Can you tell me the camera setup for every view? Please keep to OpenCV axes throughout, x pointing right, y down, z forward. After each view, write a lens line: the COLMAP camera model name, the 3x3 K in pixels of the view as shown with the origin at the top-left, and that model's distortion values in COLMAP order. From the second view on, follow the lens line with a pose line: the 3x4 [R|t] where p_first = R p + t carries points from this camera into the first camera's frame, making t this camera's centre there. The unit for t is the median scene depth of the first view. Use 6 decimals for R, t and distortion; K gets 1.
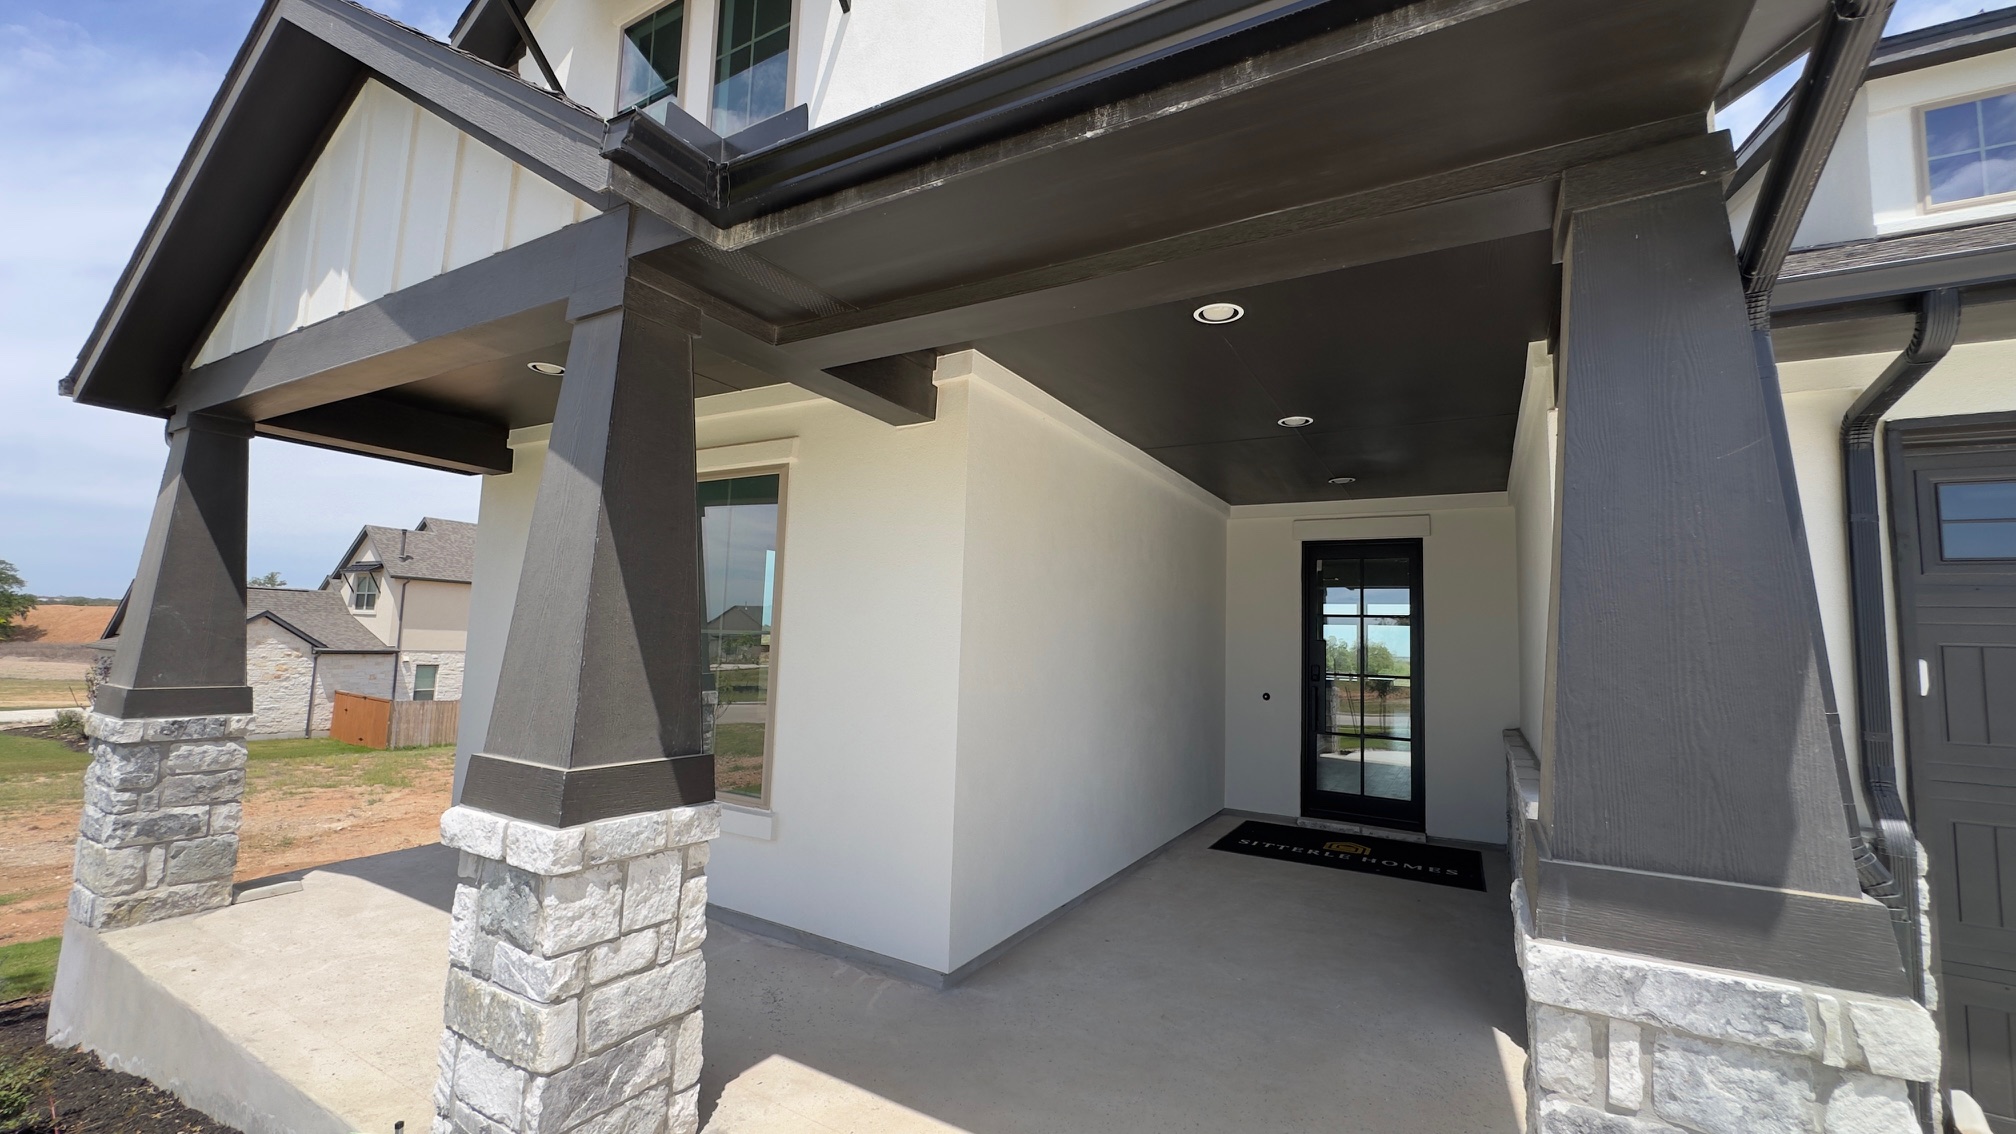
lens RADIAL K [[810.1, 0, 1004.7], [0, 810.1, 563.7], [0, 0, 1]] dist [-0.013361, -0.000641]
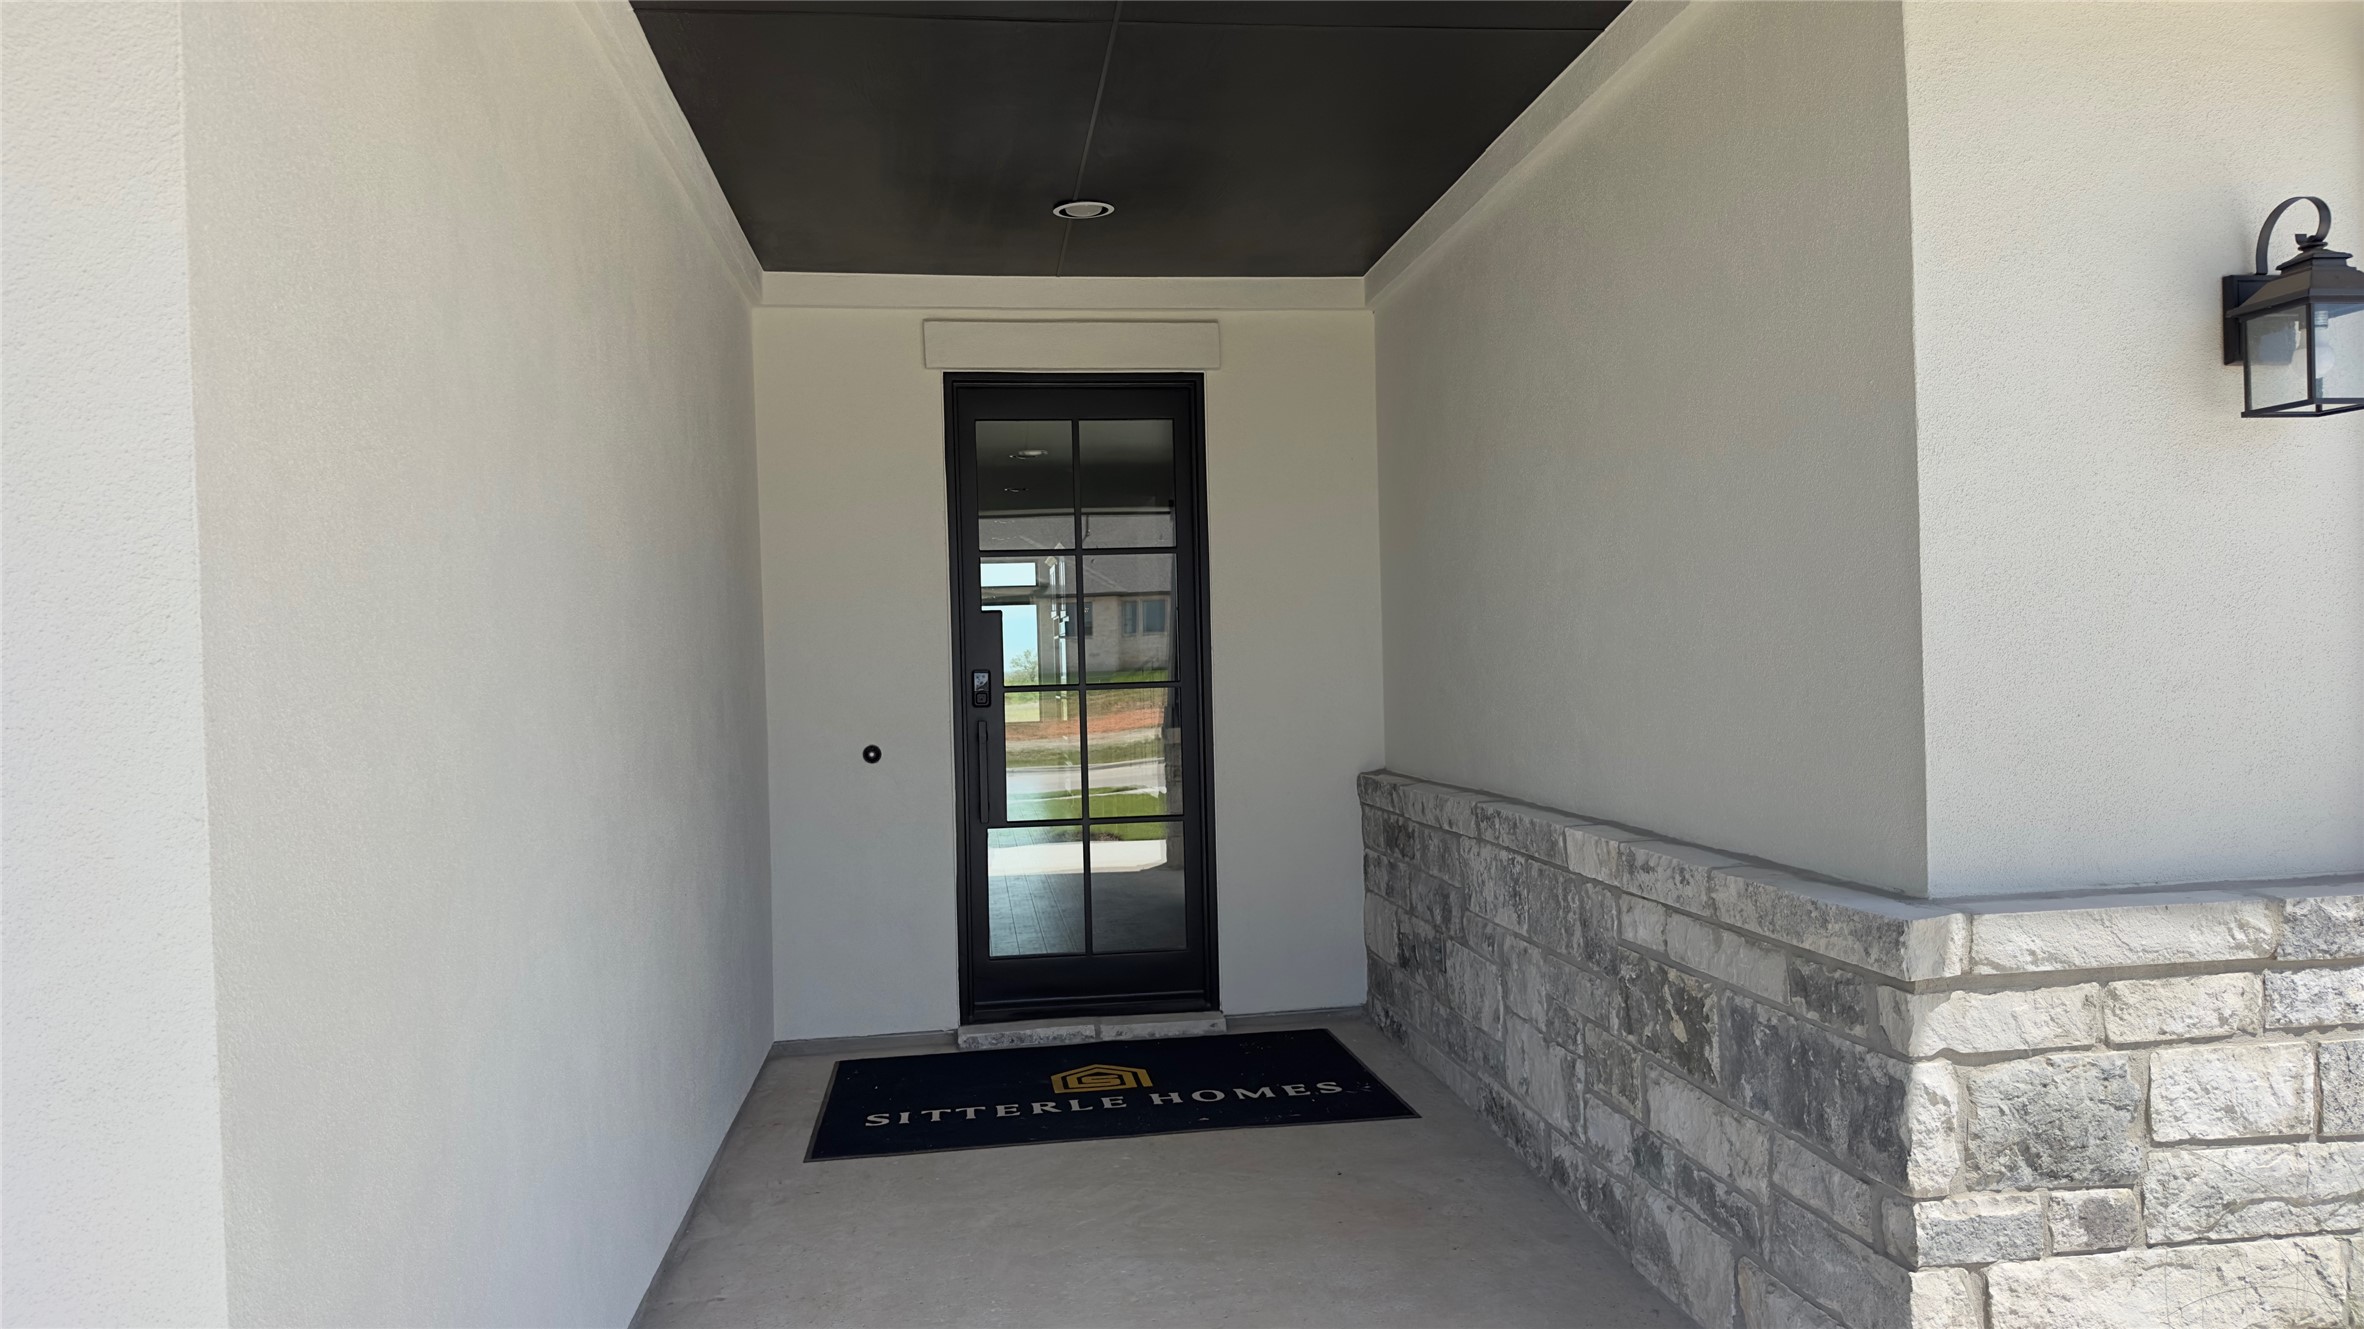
lens RADIAL K [[1633.9, 0, 1191.2], [0, 1633.9, 664.3], [0, 0, 1]] dist [0.004074, -0.000846]
pose [[0.781040, -0.059132, 0.621676, -0.064108], [-0.002905, 0.995152, 0.098306, 0.041059], [-0.624475, -0.078587, 0.777081, 0.284642]]
